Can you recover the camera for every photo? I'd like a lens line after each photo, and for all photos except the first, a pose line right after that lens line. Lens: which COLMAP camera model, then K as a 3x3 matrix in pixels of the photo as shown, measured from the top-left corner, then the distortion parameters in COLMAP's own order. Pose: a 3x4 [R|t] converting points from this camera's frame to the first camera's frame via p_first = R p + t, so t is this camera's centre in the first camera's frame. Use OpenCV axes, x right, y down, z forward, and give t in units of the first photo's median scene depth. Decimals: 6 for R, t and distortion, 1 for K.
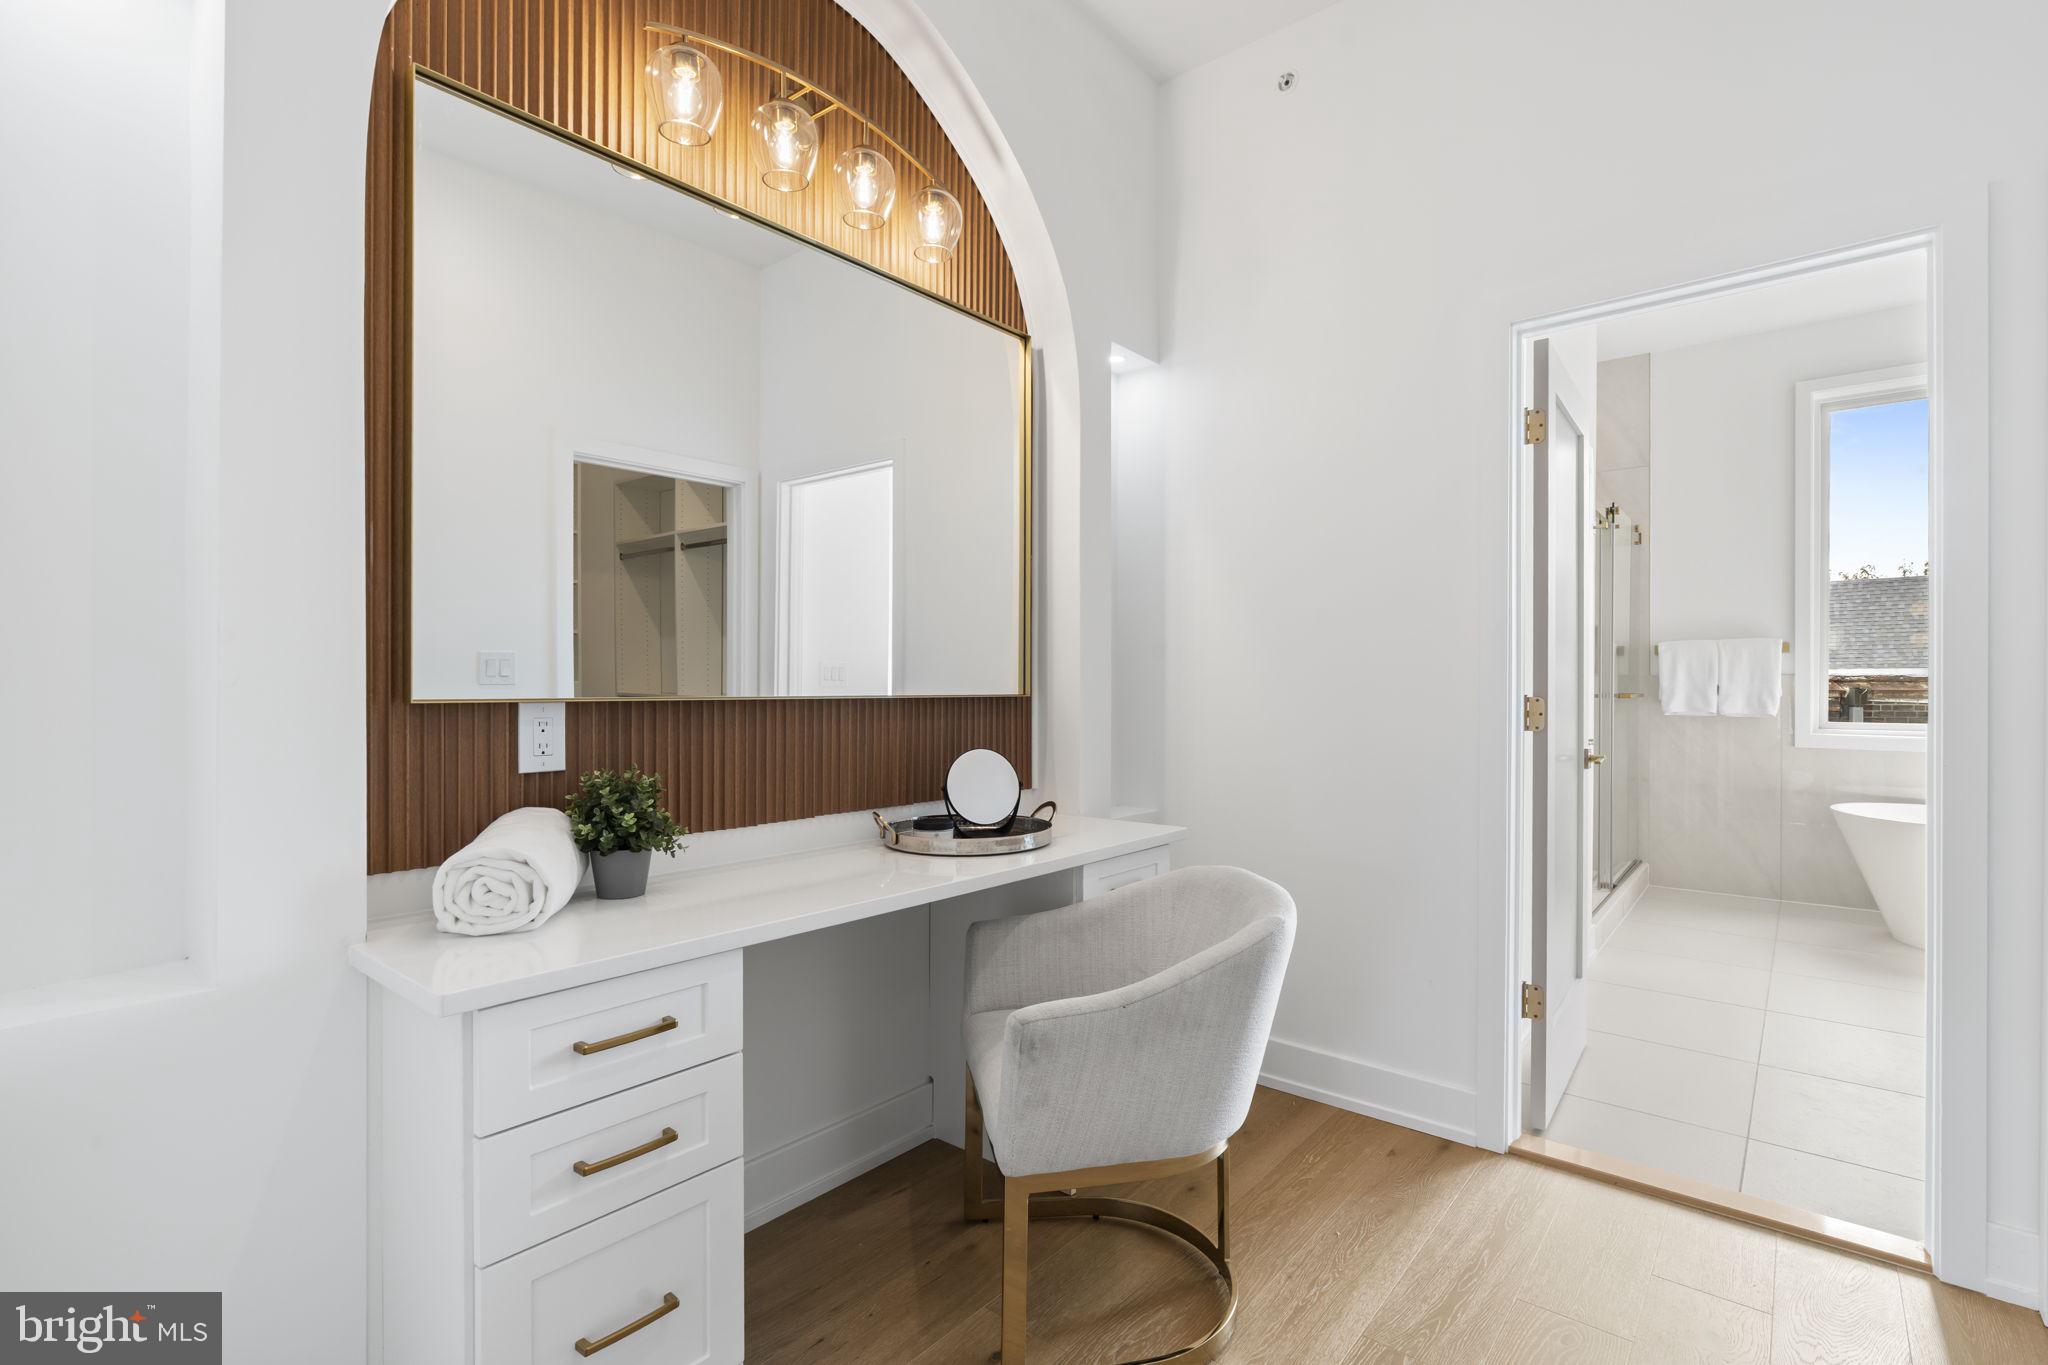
lens RADIAL K [[927.6, 0, 1022.7], [0, 927.6, 684.0], [0, 0, 1]] dist [-0.008295, 0.001899]
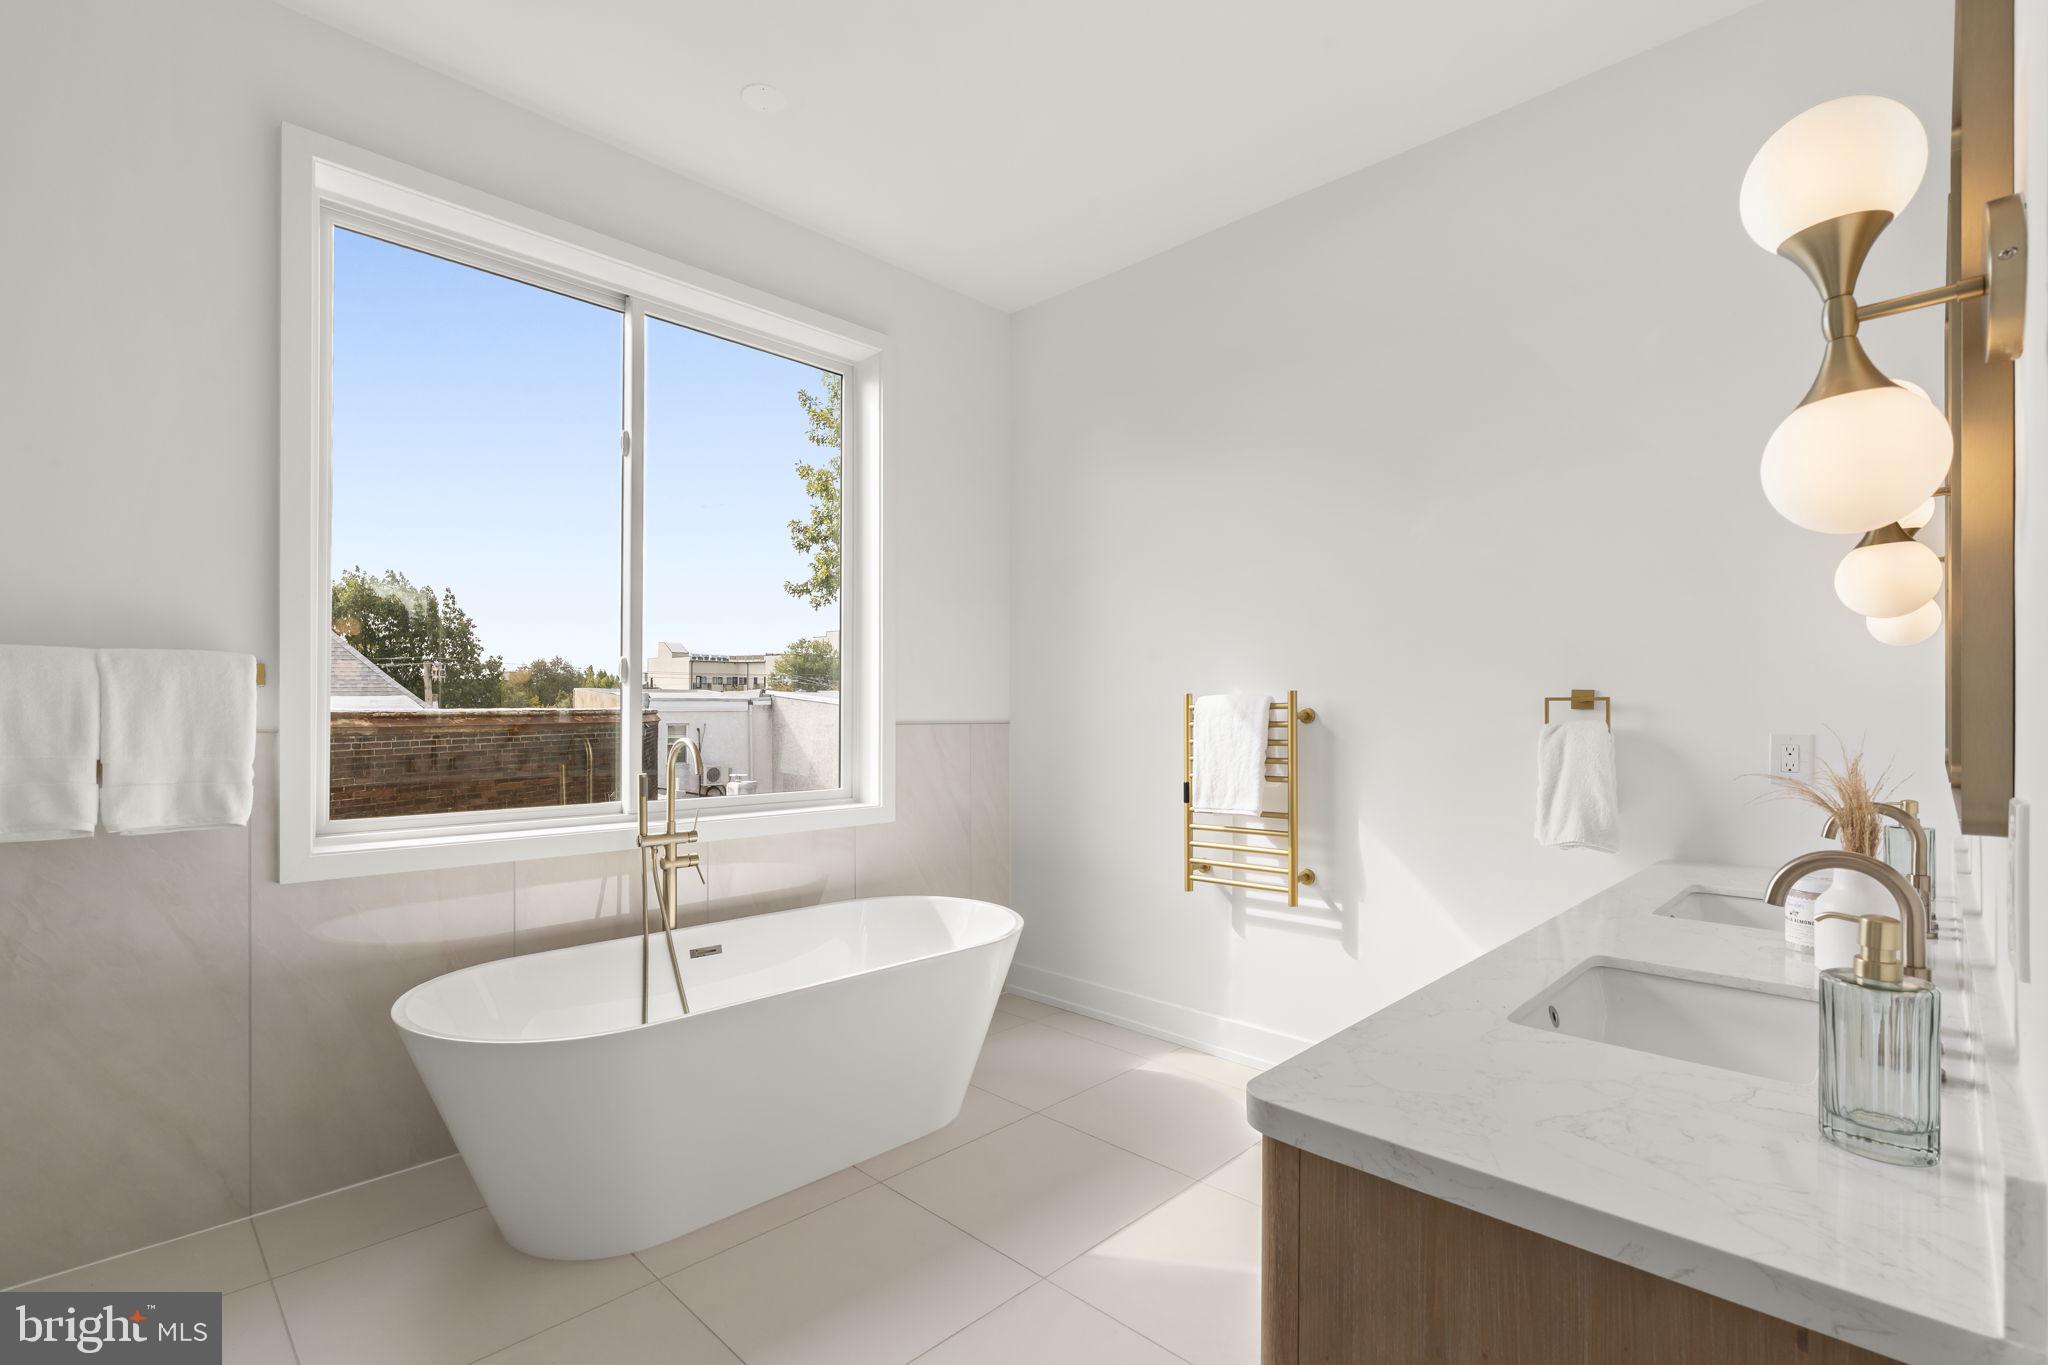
lens RADIAL K [[927.6, 0, 1022.7], [0, 927.6, 703.1], [0, 0, 1]] dist [-0.008295, 0.001899]
pose [[0.077959, 0.004261, 0.996947, 0.389662], [0.006017, 0.999971, -0.004744, -0.020132], [-0.996938, 0.006369, 0.077931, 0.577076]]
